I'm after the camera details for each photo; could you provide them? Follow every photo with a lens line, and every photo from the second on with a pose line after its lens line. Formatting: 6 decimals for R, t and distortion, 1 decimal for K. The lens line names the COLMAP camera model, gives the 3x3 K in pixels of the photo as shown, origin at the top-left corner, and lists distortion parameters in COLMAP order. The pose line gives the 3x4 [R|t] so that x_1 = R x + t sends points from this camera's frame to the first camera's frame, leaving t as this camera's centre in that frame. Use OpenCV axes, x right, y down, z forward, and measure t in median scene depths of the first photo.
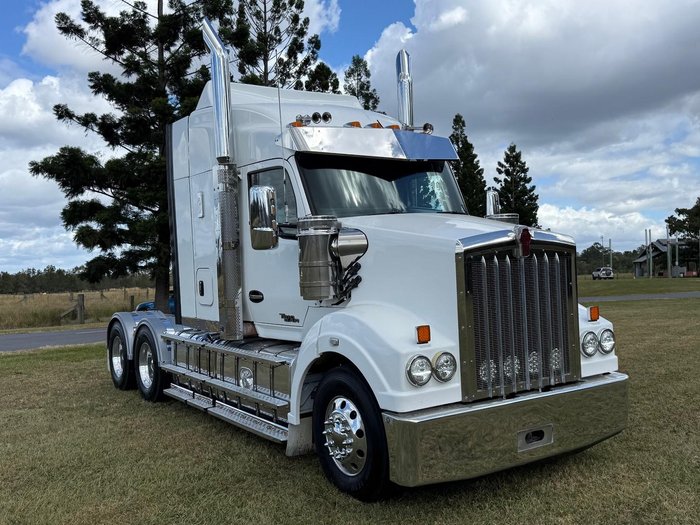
lens RADIAL K [[680.3, 0, 350.0], [0, 680.3, 262.5], [0, 0, 1]] dist [0.158258, -0.293109]
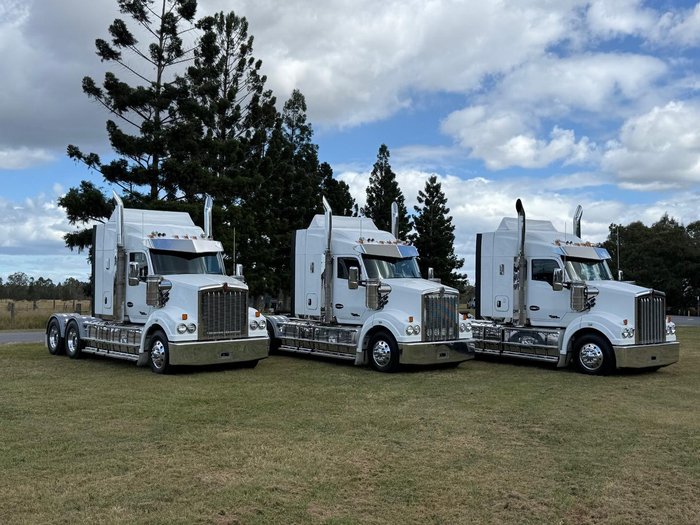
lens RADIAL K [[754.8, 0, 350.0], [0, 754.8, 262.5], [0, 0, 1]] dist [0.197867, -0.437155]
pose [[0.991747, 0.048785, 0.118564, 0.344456], [-0.044352, 0.998225, -0.039742, -0.028760], [-0.120293, 0.034155, 0.992151, -2.007479]]
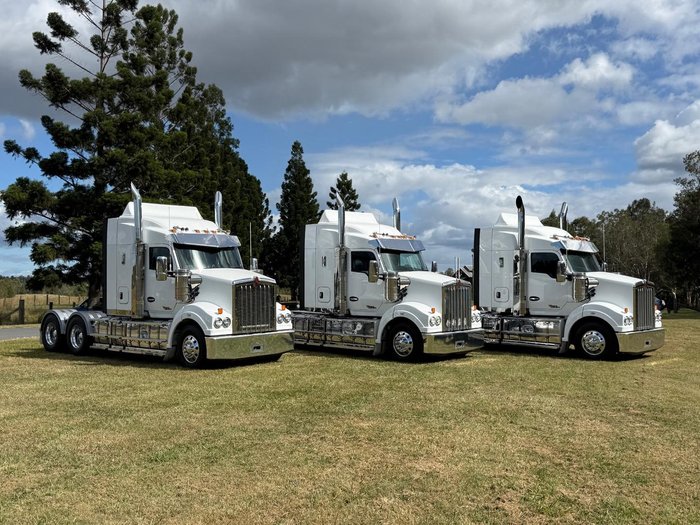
lens RADIAL K [[735.4, 0, 350.0], [0, 735.4, 262.5], [0, 0, 1]] dist [0.175829, -0.377113]
pose [[0.965516, 0.042735, 0.256812, -0.156323], [-0.034335, 0.998721, -0.037104, -0.008206], [-0.258070, 0.027007, 0.965749, -1.912859]]
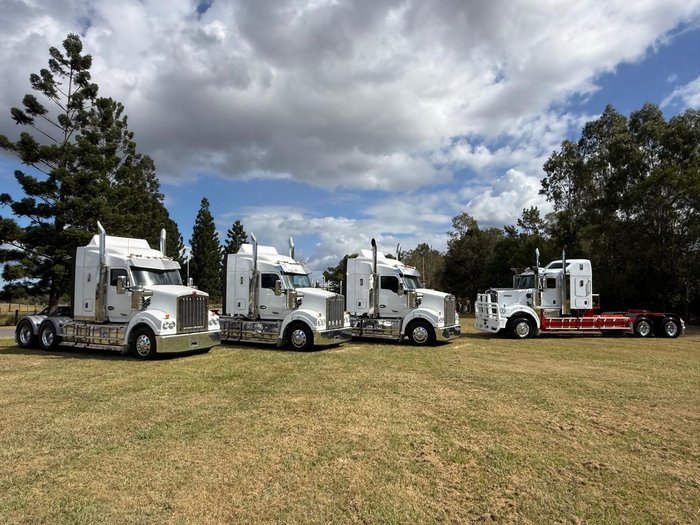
lens RADIAL K [[488.4, 0, 350.0], [0, 488.4, 262.5], [0, 0, 1]] dist [0.000414, 0.003200]
pose [[0.882656, 0.068190, 0.465046, -0.256788], [-0.032434, 0.995898, -0.084469, -0.007378], [-0.468899, 0.059474, 0.881247, -1.742948]]
